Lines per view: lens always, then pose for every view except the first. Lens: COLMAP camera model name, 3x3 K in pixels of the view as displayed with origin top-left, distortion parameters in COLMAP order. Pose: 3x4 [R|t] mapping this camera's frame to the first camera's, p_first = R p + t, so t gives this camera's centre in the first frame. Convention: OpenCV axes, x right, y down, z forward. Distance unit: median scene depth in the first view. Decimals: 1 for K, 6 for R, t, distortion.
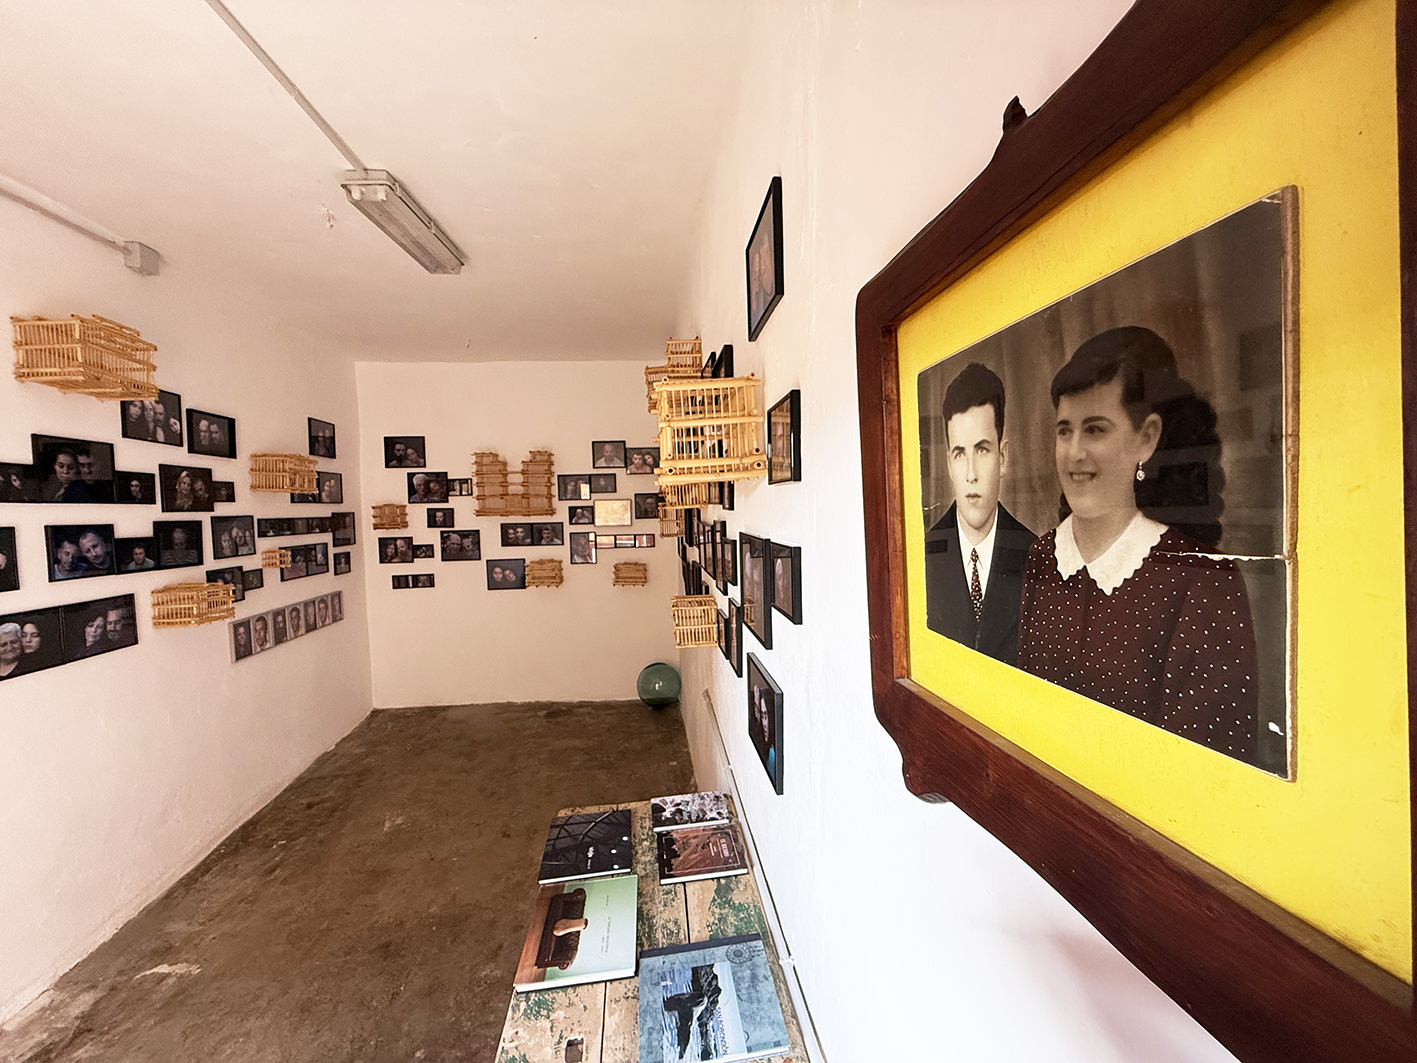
lens RADIAL K [[581.0, 0, 721.1], [0, 581.0, 527.2], [0, 0, 1]] dist [0.002418, 0.003604]
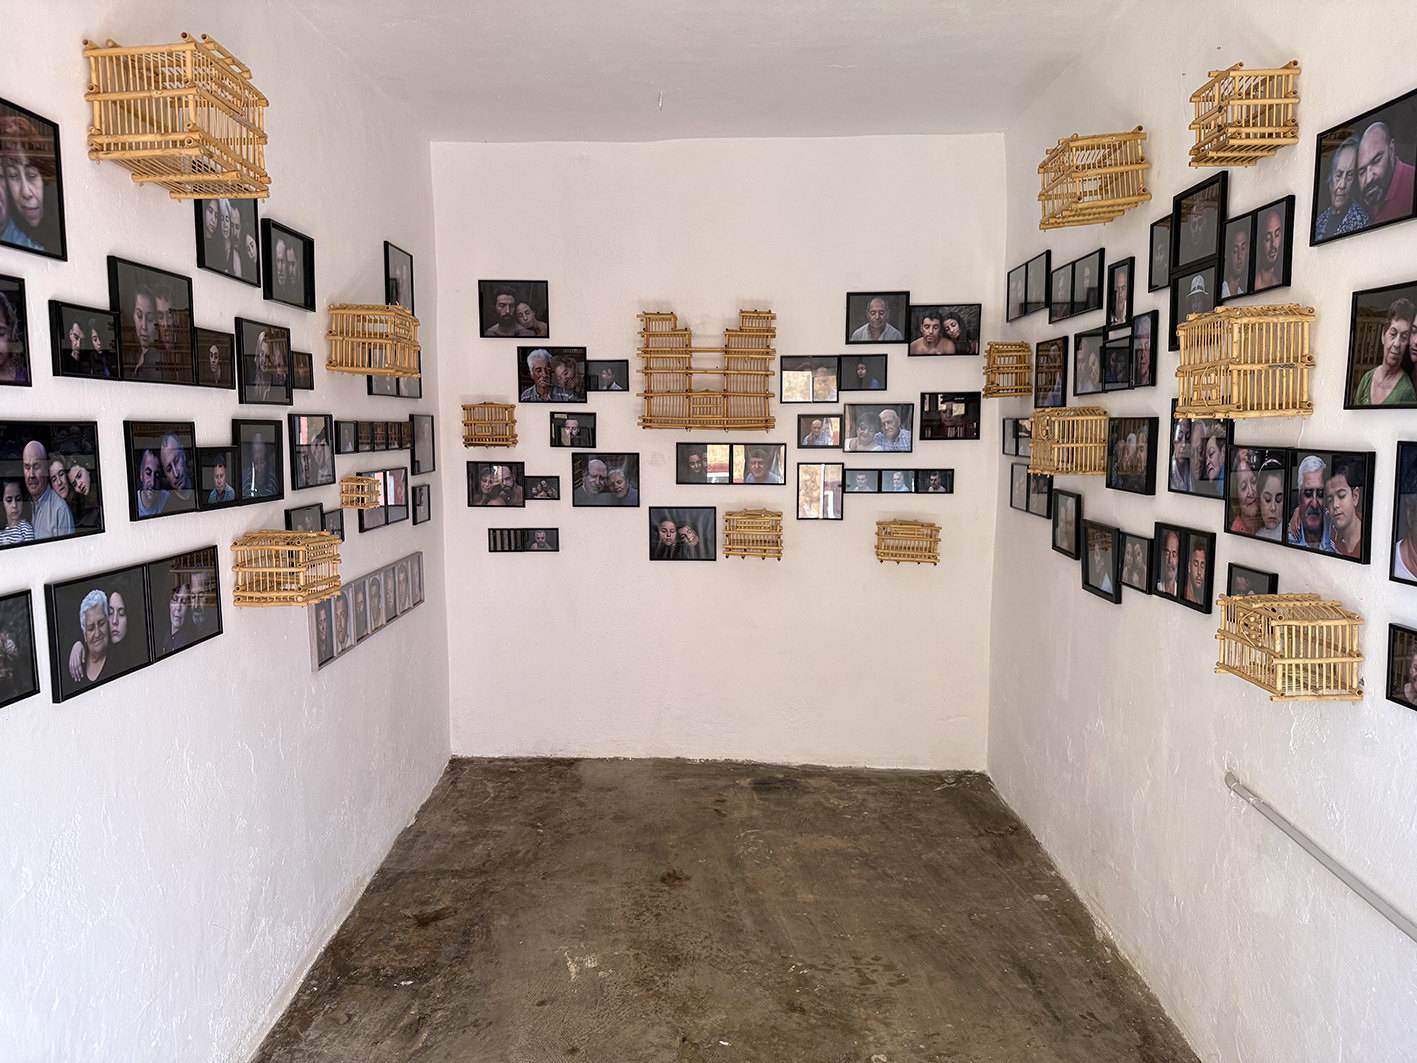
lens RADIAL K [[1021.0, 0, 734.1], [0, 1021.0, 527.7], [0, 0, 1]] dist [0.055326, -0.050765]
pose [[0.991915, 0.035899, -0.121719, -0.212704], [-0.027751, 0.997300, 0.067988, 0.007660], [0.123831, -0.064061, 0.990233, 0.036836]]
